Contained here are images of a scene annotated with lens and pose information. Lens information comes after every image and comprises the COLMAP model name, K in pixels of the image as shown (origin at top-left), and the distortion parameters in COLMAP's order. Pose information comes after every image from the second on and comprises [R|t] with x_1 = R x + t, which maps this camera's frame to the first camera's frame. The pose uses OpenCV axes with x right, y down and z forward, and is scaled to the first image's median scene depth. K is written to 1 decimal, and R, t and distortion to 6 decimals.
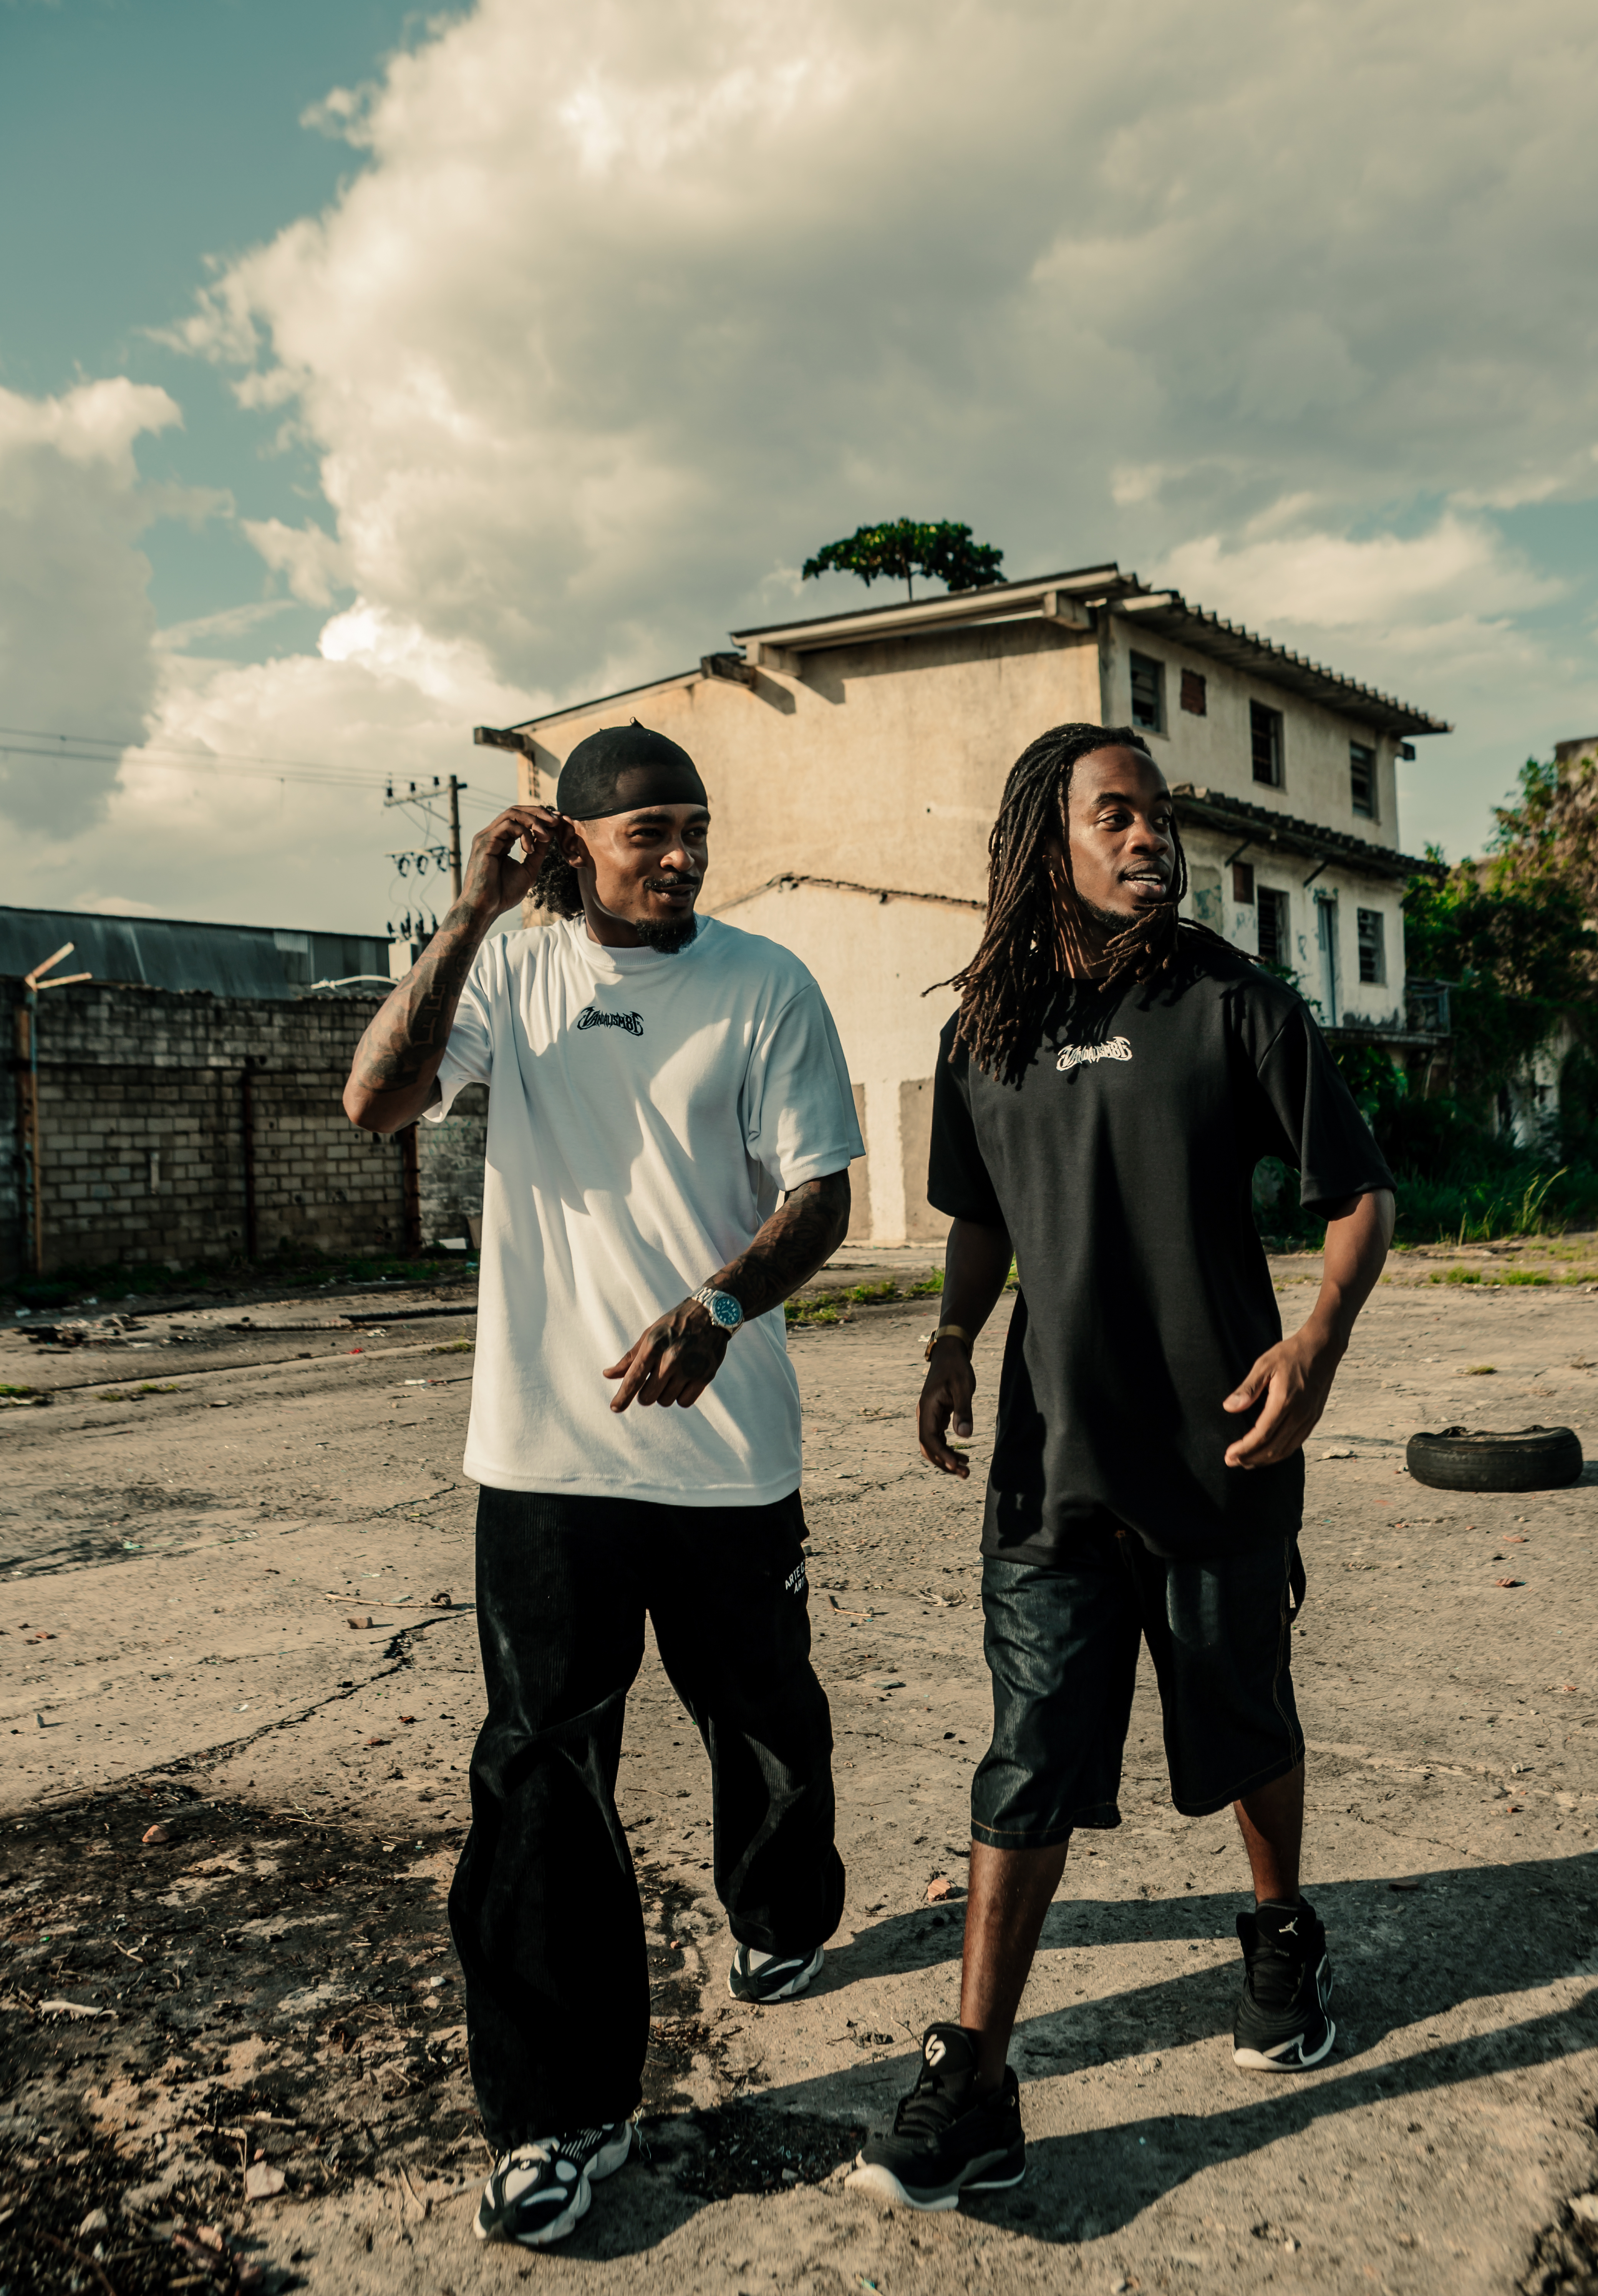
lens RADIAL K [[1910.7, 0, 799.0], [0, 1910.7, 1148.0], [0, 0, 1]] dist [-0.103163, 0.136319]
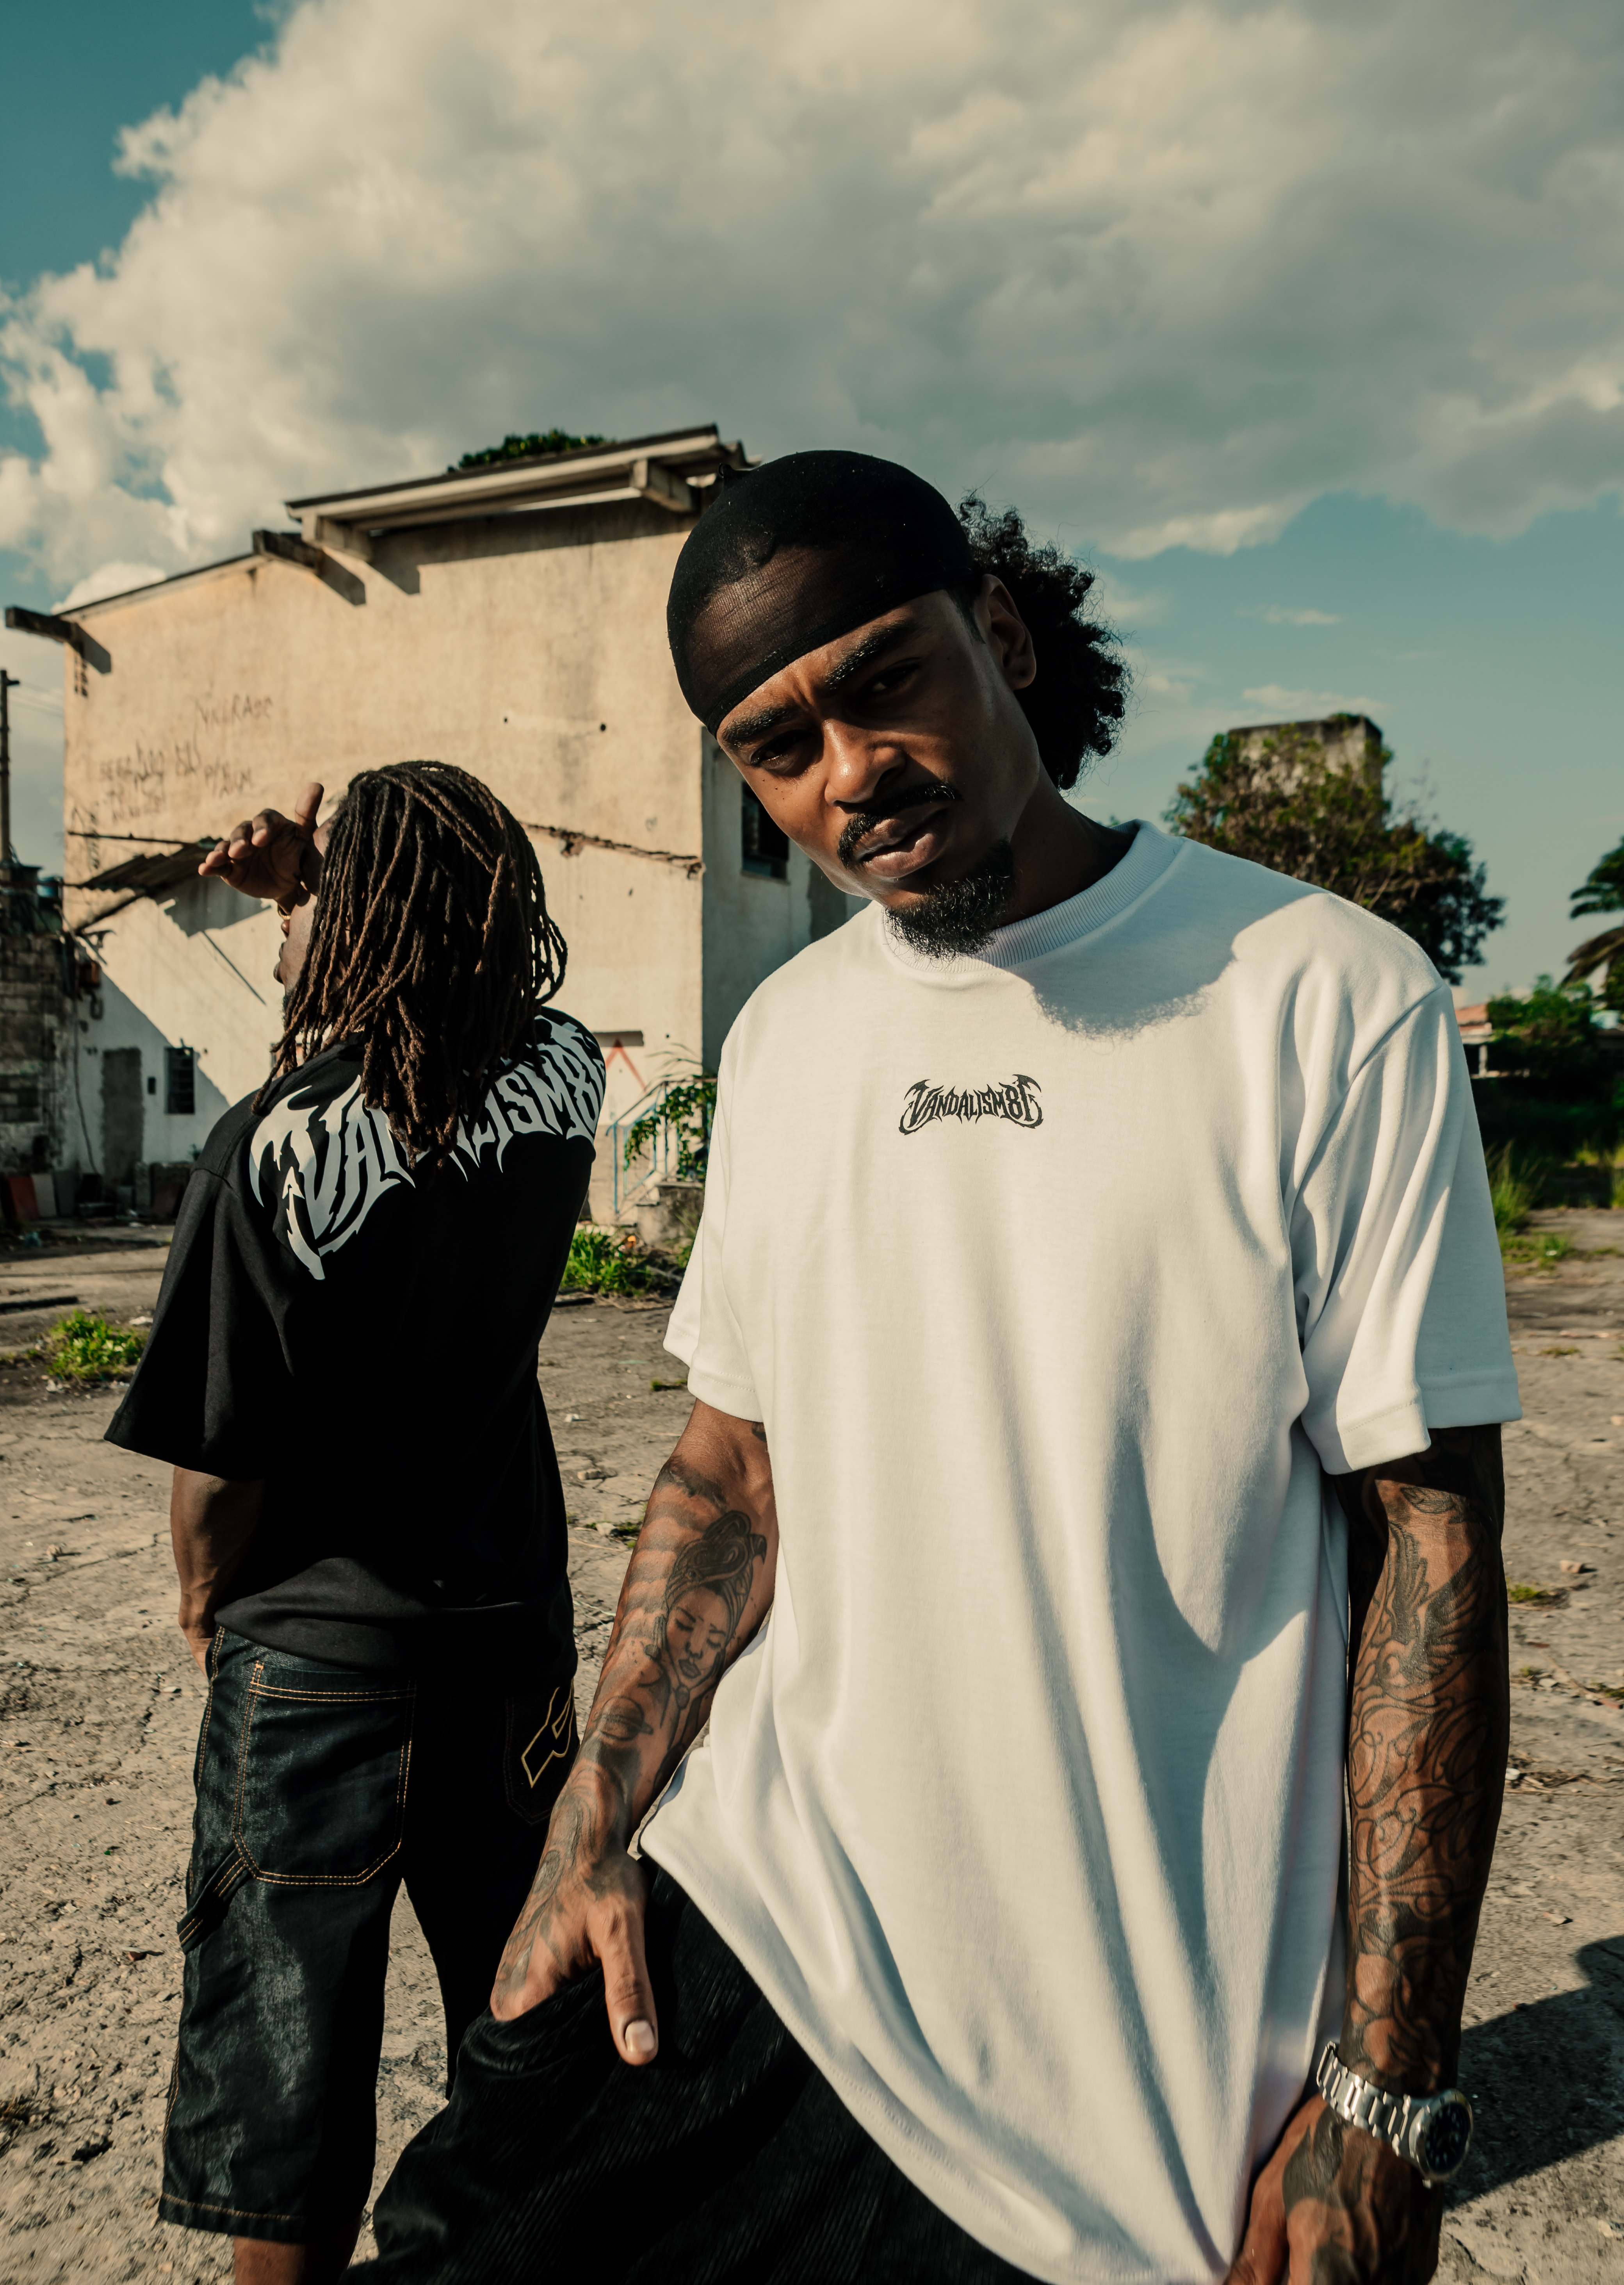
lens RADIAL K [[1711.0, 0, 815.0], [0, 1711.0, 1081.9], [0, 0, 1]] dist [-0.150657, 0.213304]
pose [[0.988973, 0.031336, 0.144743, 0.093031], [-0.029999, 0.999485, -0.011409, -0.010294], [-0.145026, 0.006941, 0.989403, 0.215349]]
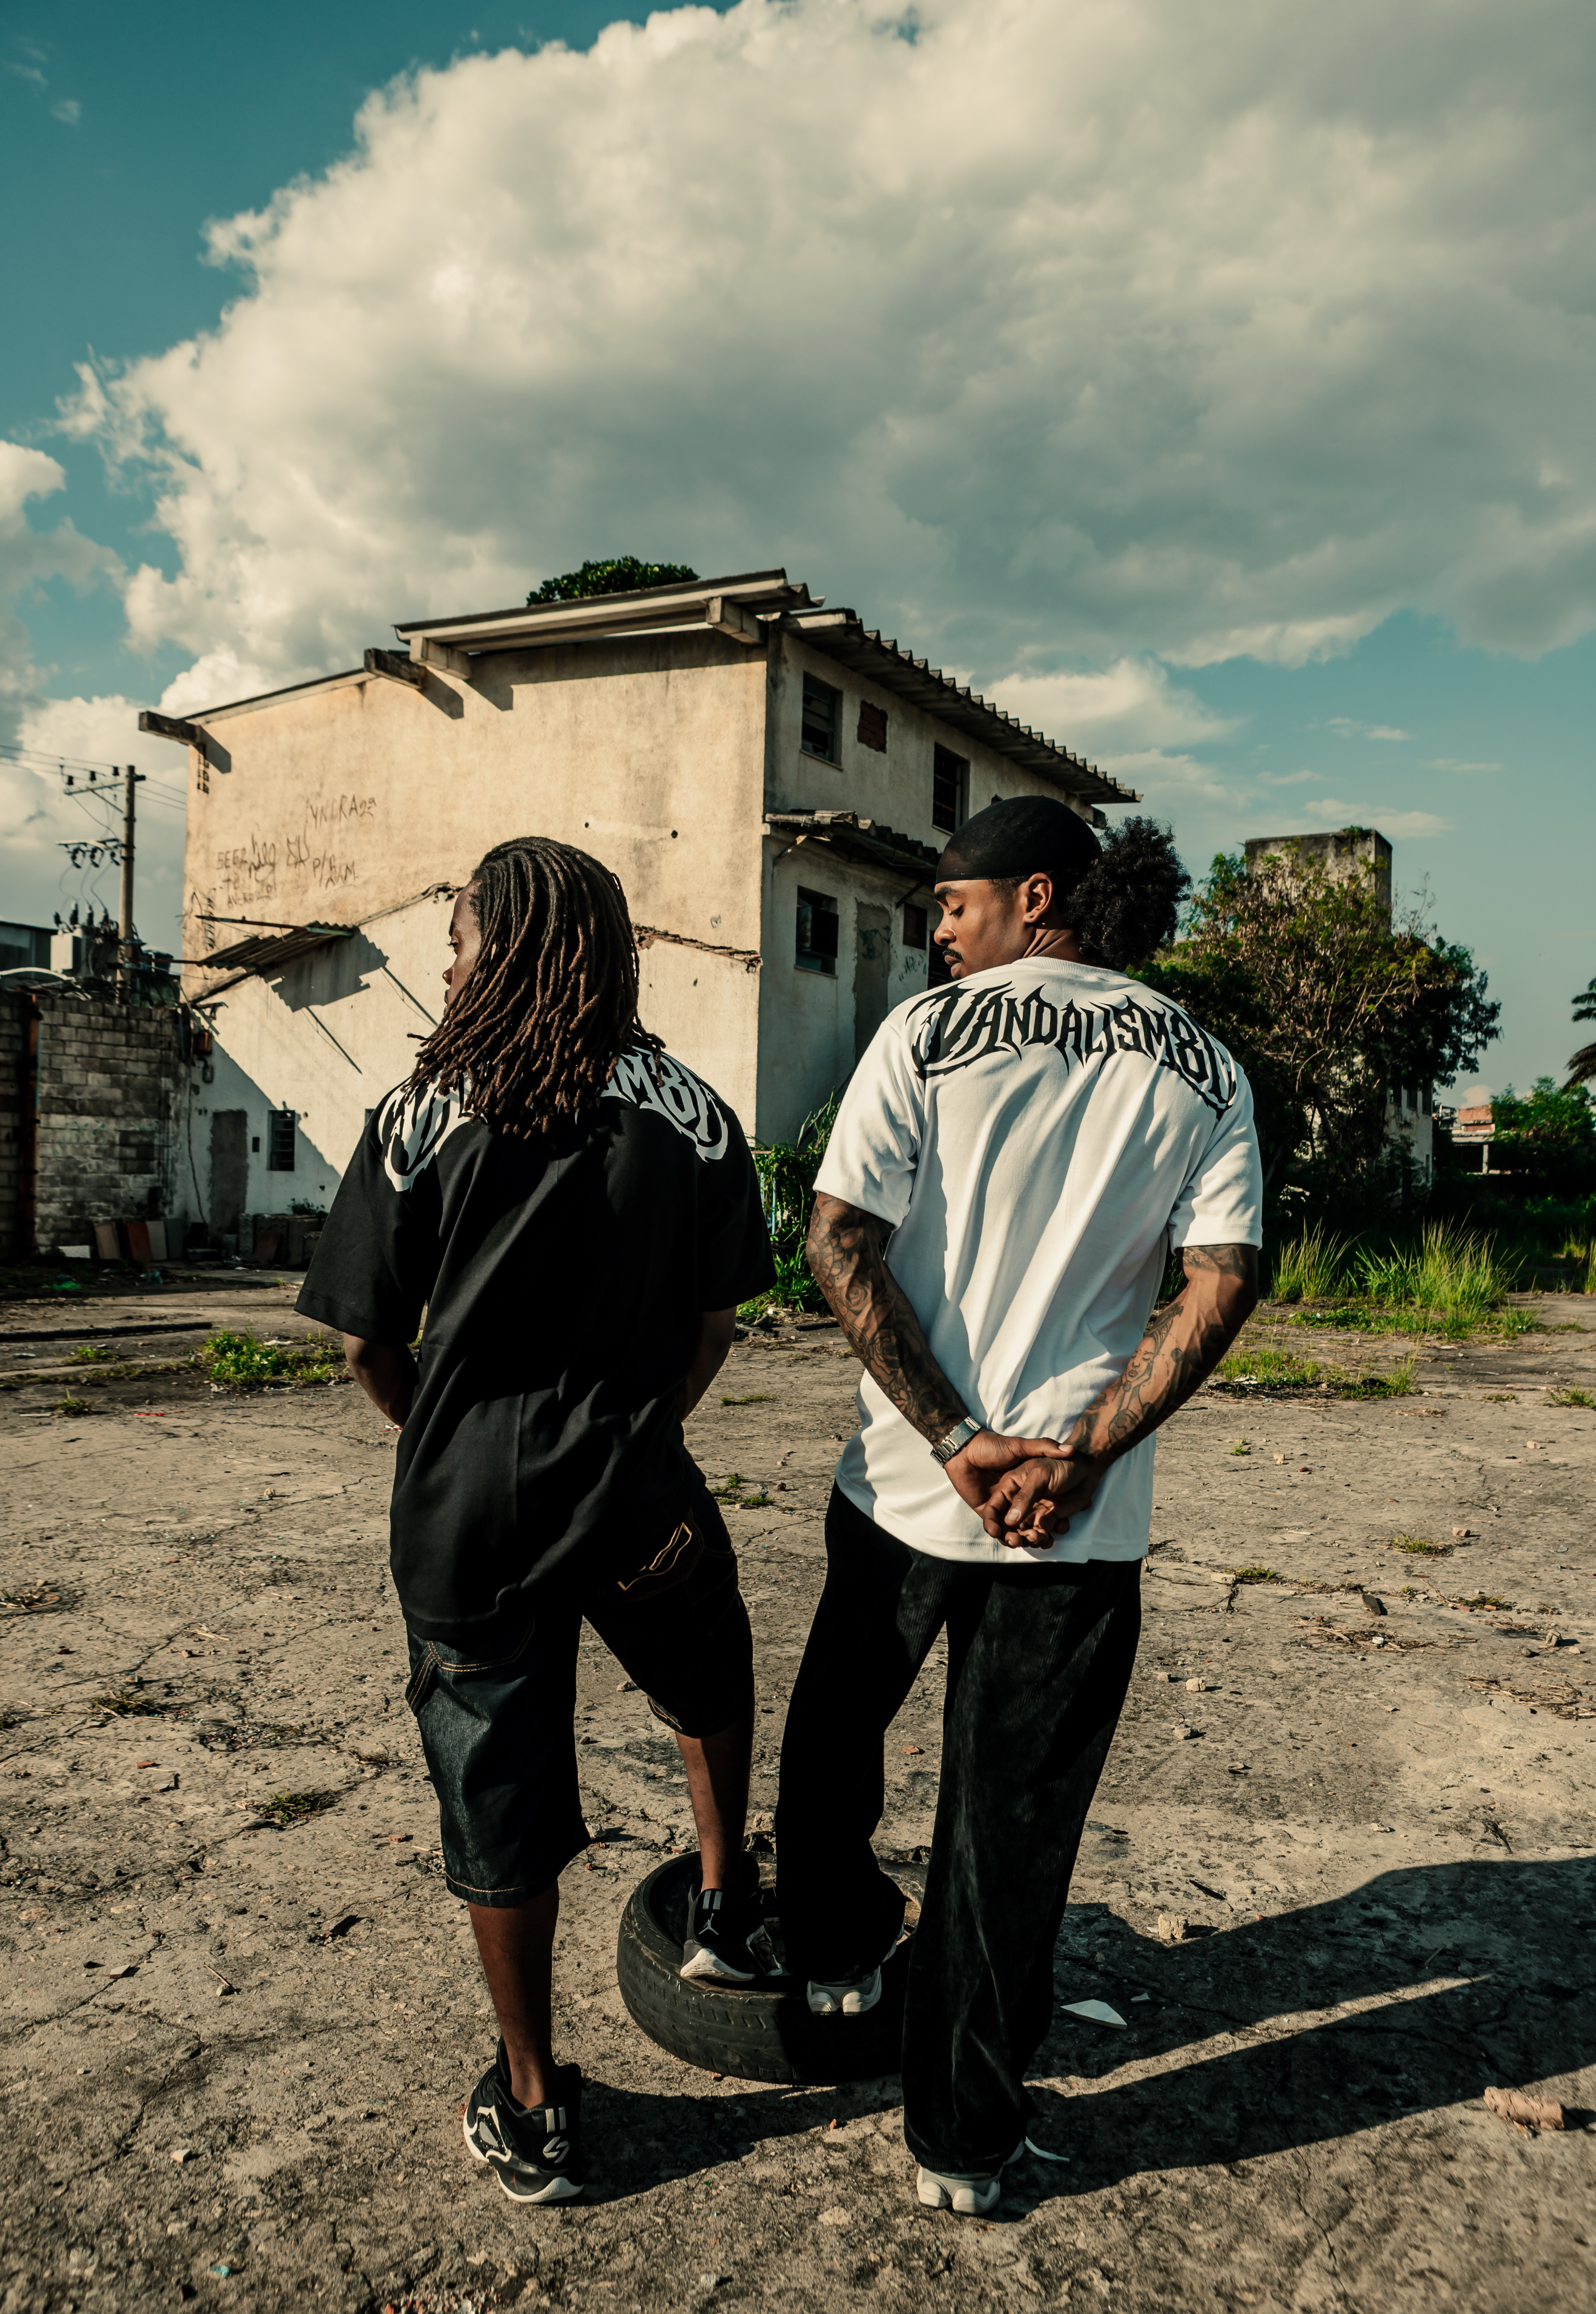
lens RADIAL K [[1635.4, 0, 802.1], [0, 1635.4, 1146.3], [0, 0, 1]] dist [-0.096721, 0.064797]
pose [[0.991195, 0.058809, 0.118637, 0.081039], [-0.056723, 0.998171, -0.020893, -0.005621], [-0.119649, 0.013979, 0.992718, 0.168644]]
